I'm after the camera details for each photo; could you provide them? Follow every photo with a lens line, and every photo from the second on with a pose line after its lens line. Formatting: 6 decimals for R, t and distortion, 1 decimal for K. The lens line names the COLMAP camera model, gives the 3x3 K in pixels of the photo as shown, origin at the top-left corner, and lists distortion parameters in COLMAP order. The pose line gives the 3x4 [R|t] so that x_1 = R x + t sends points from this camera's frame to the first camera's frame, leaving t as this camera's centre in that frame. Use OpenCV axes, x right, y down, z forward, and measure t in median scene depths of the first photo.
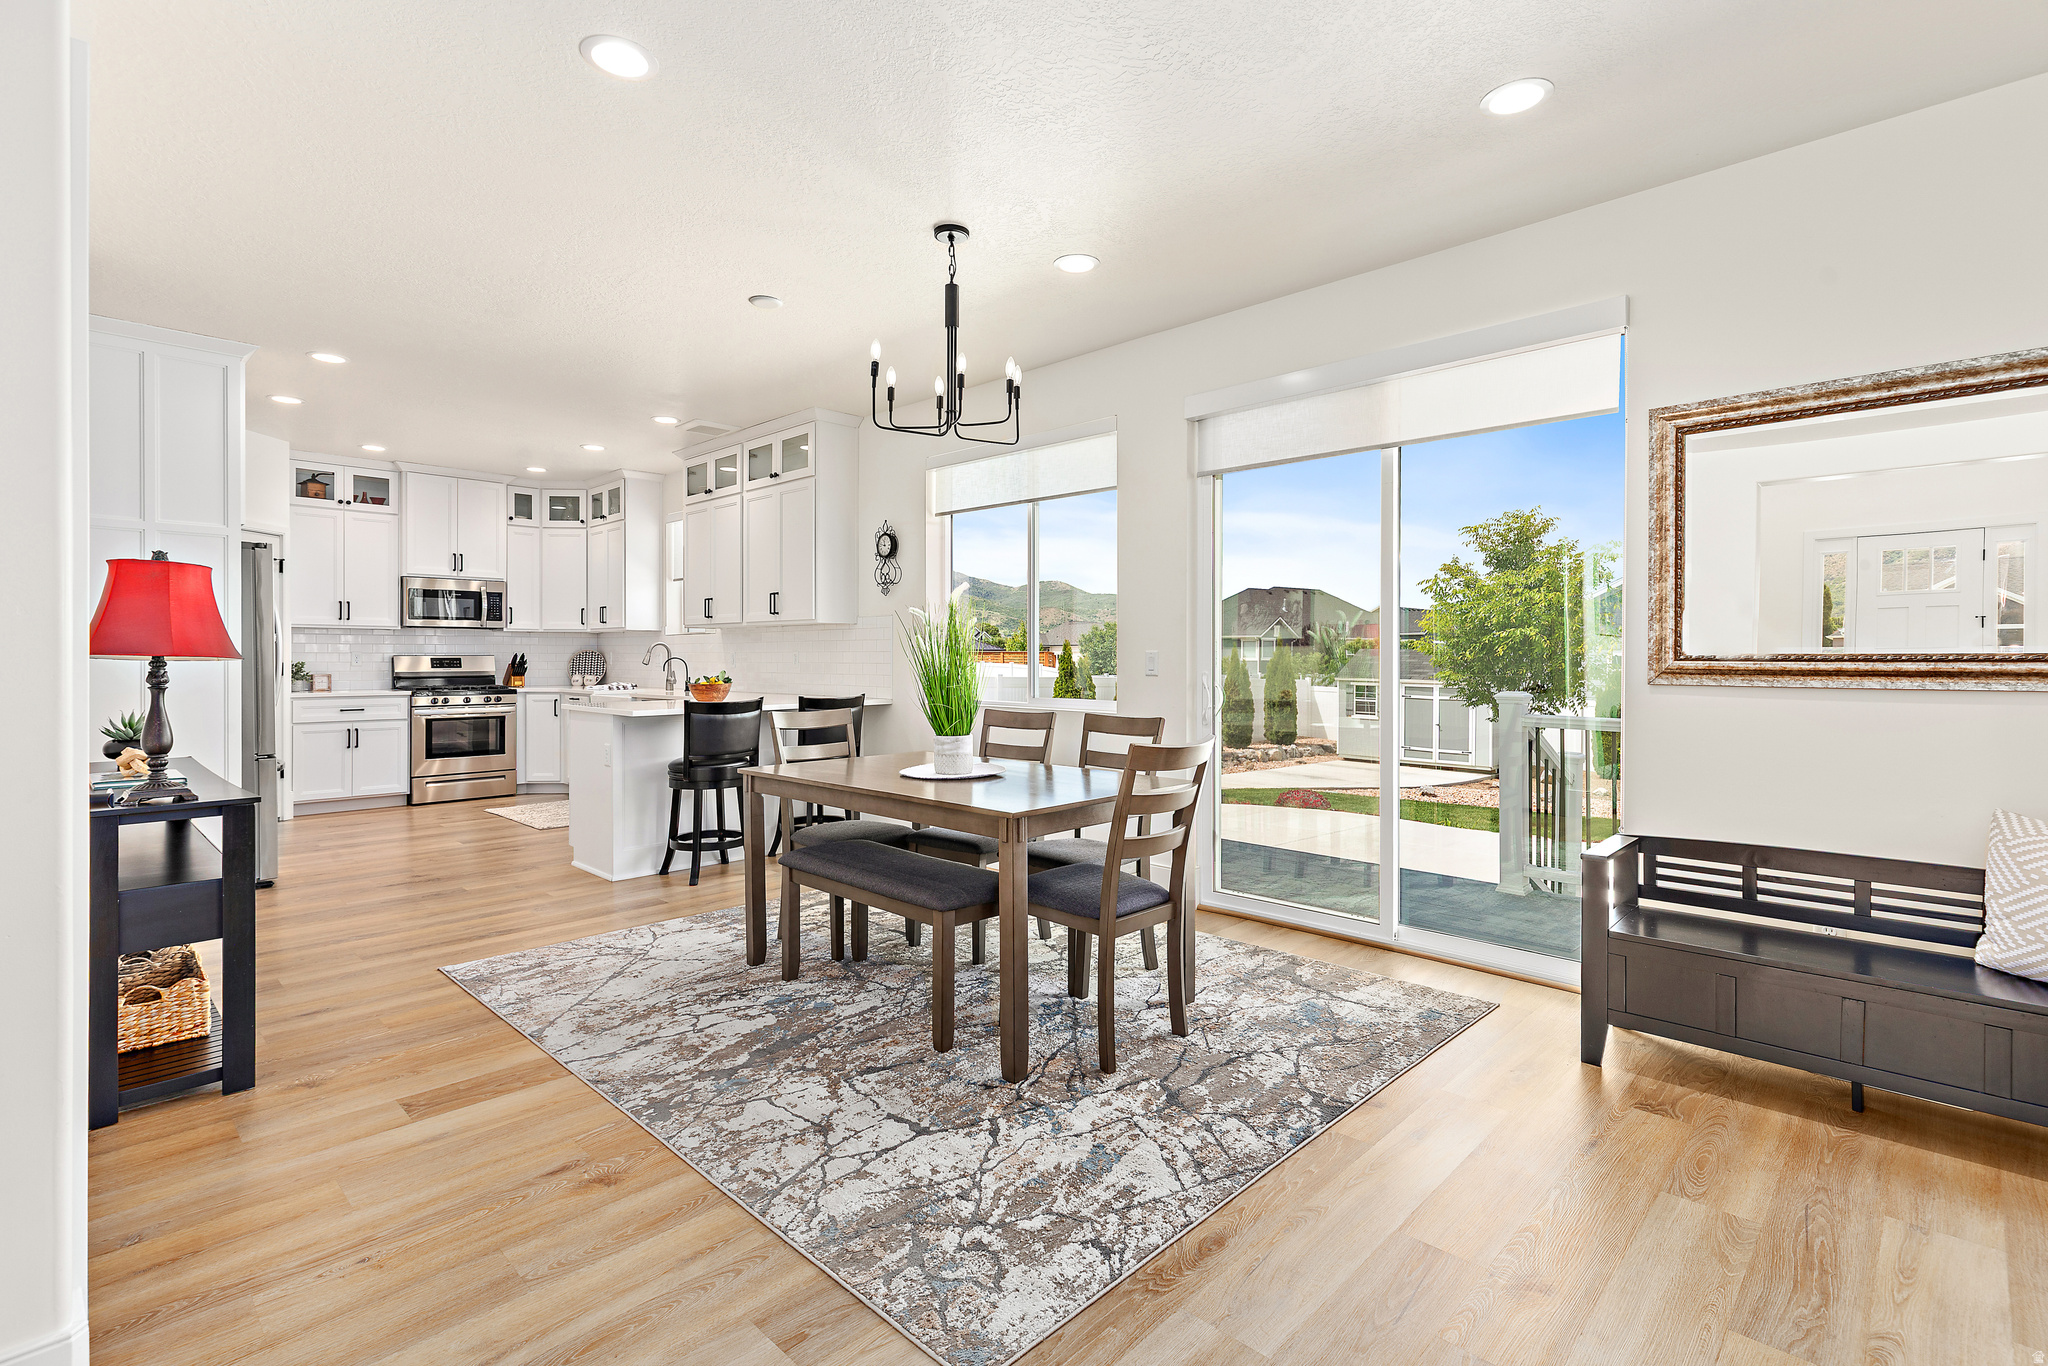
lens RADIAL K [[956.9, 0, 1054.1], [0, 956.9, 660.6], [0, 0, 1]] dist [0.003147, 0.000006]
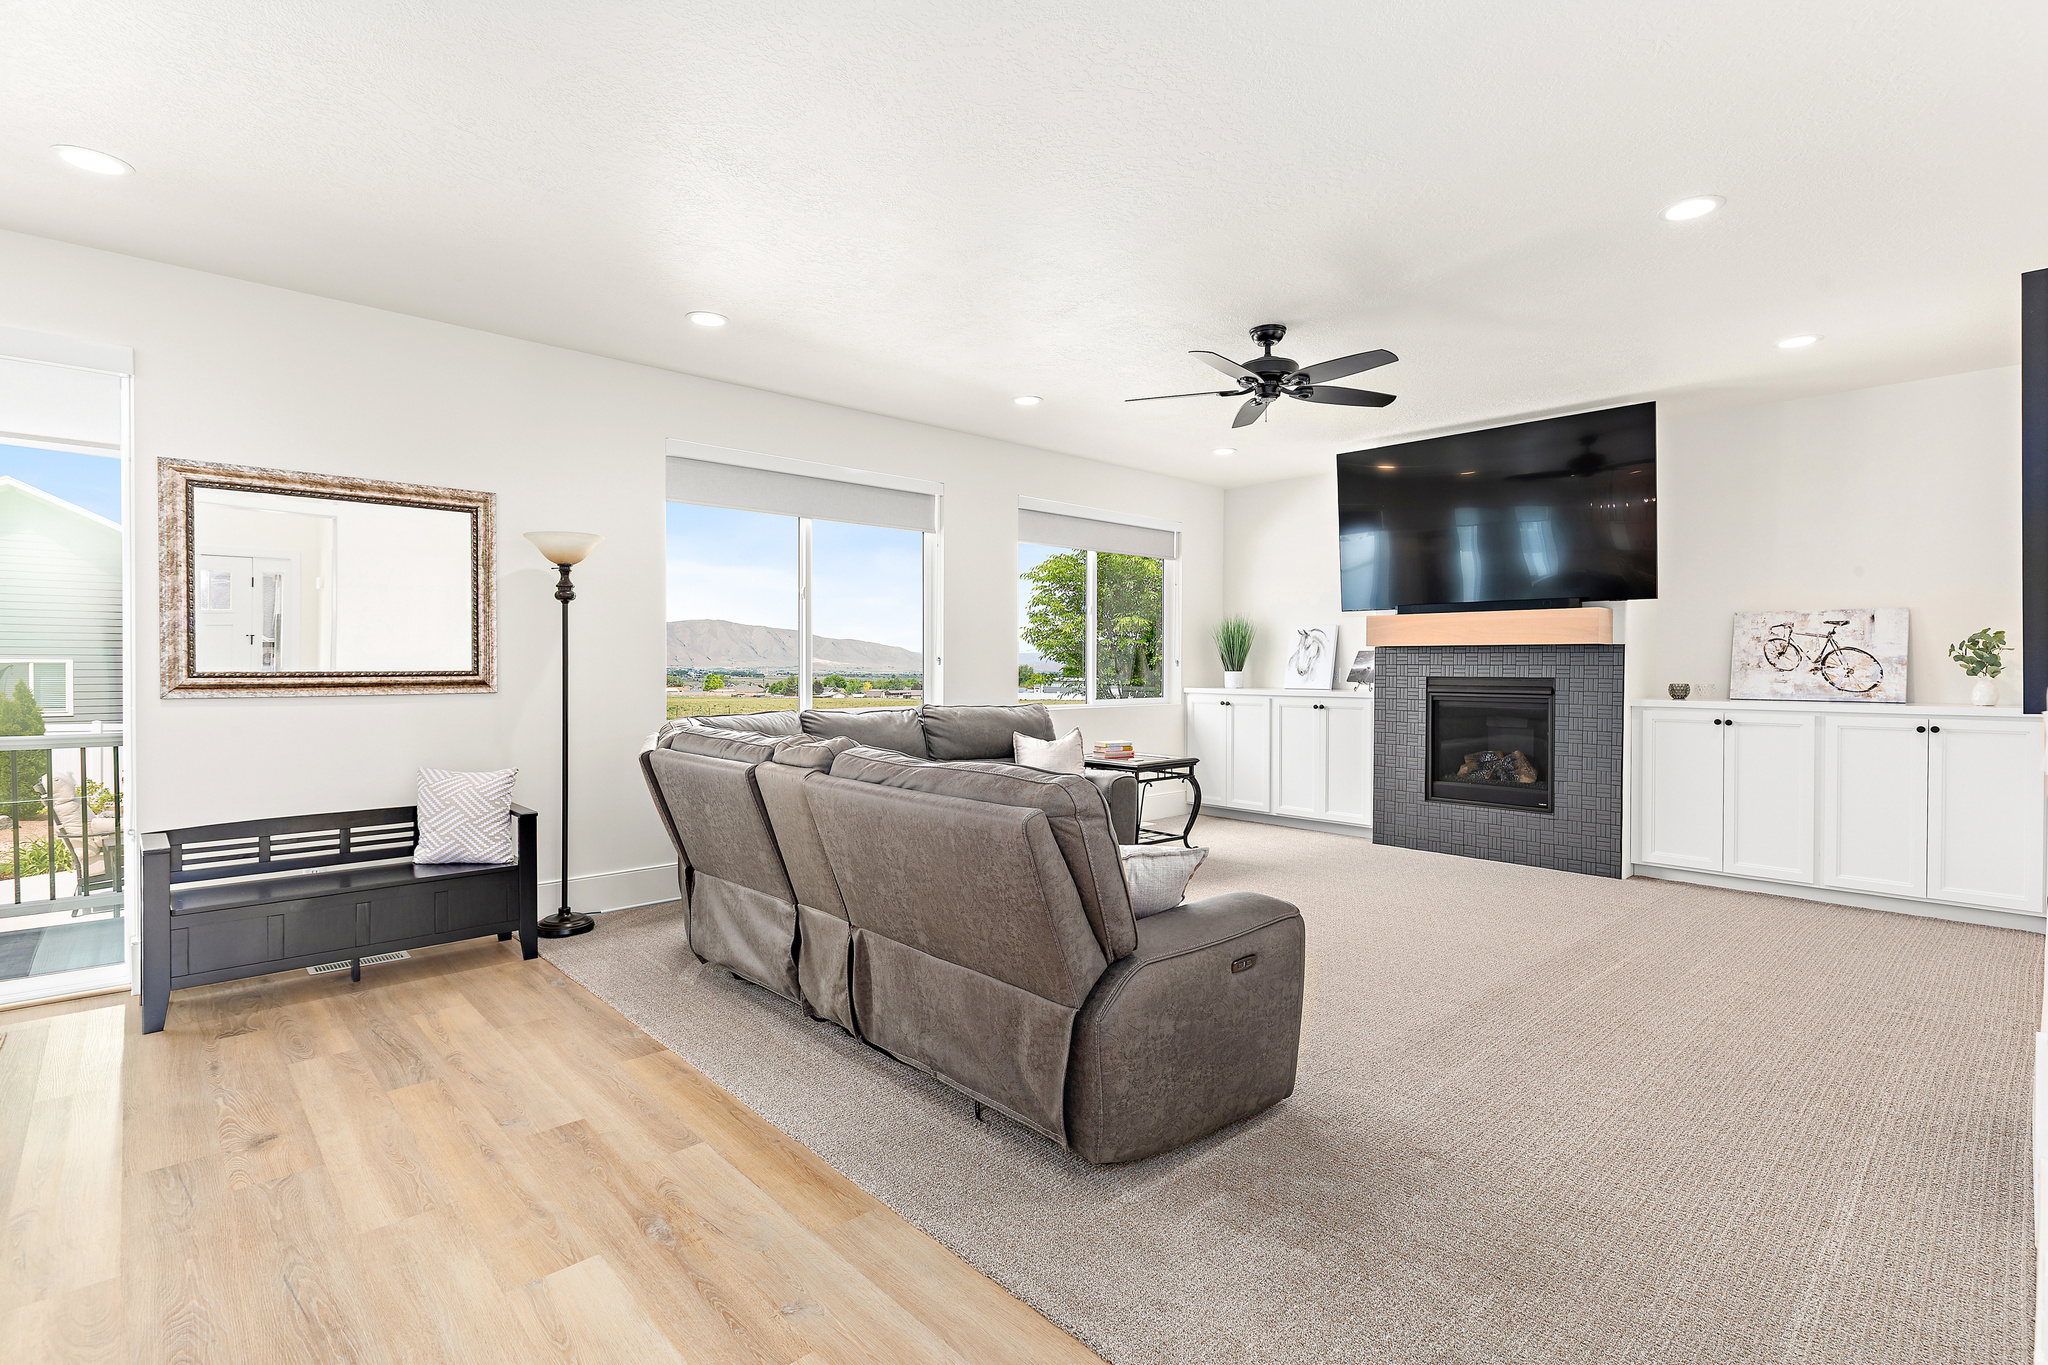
lens RADIAL K [[965.2, 0, 1025.4], [0, 965.2, 668.6], [0, 0, 1]] dist [-0.003267, -0.000277]
pose [[0.065363, -0.002457, 0.997859, -0.433542], [0.004678, 0.999987, 0.002155, -0.008187], [-0.997851, 0.004527, 0.065374, -0.095898]]
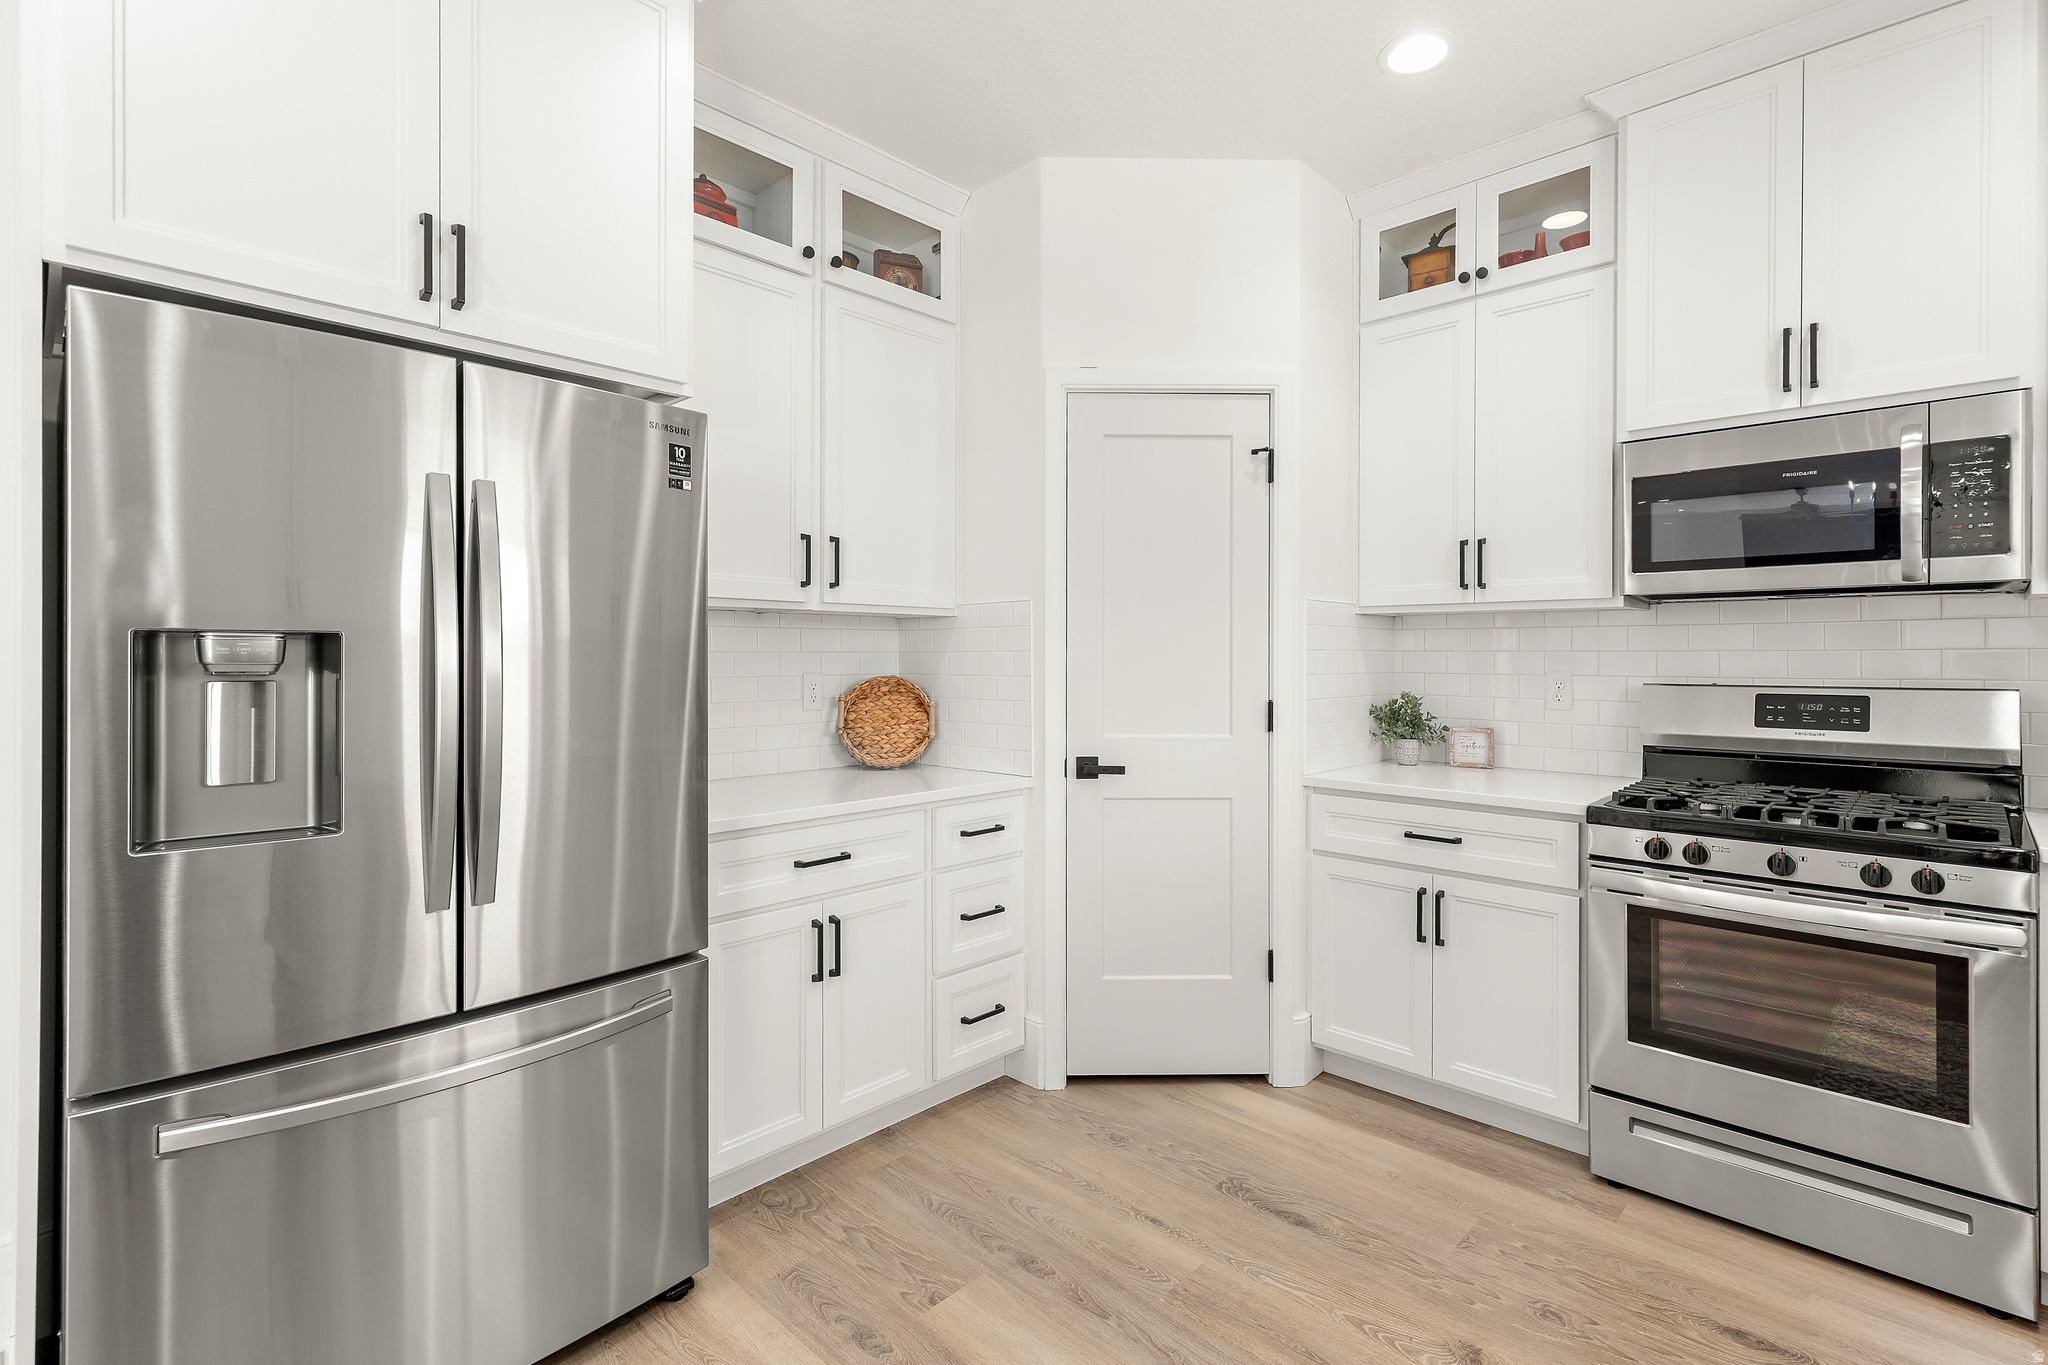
lens RADIAL K [[951.5, 0, 1029.5], [0, 951.5, 658.1], [0, 0, 1]] dist [0.004541, 0.000278]
pose [[-0.002433, 0.004810, -0.999985, -0.840790], [-0.004835, 0.999977, 0.004822, -0.037205], [0.999985, 0.004846, -0.002409, 1.903658]]
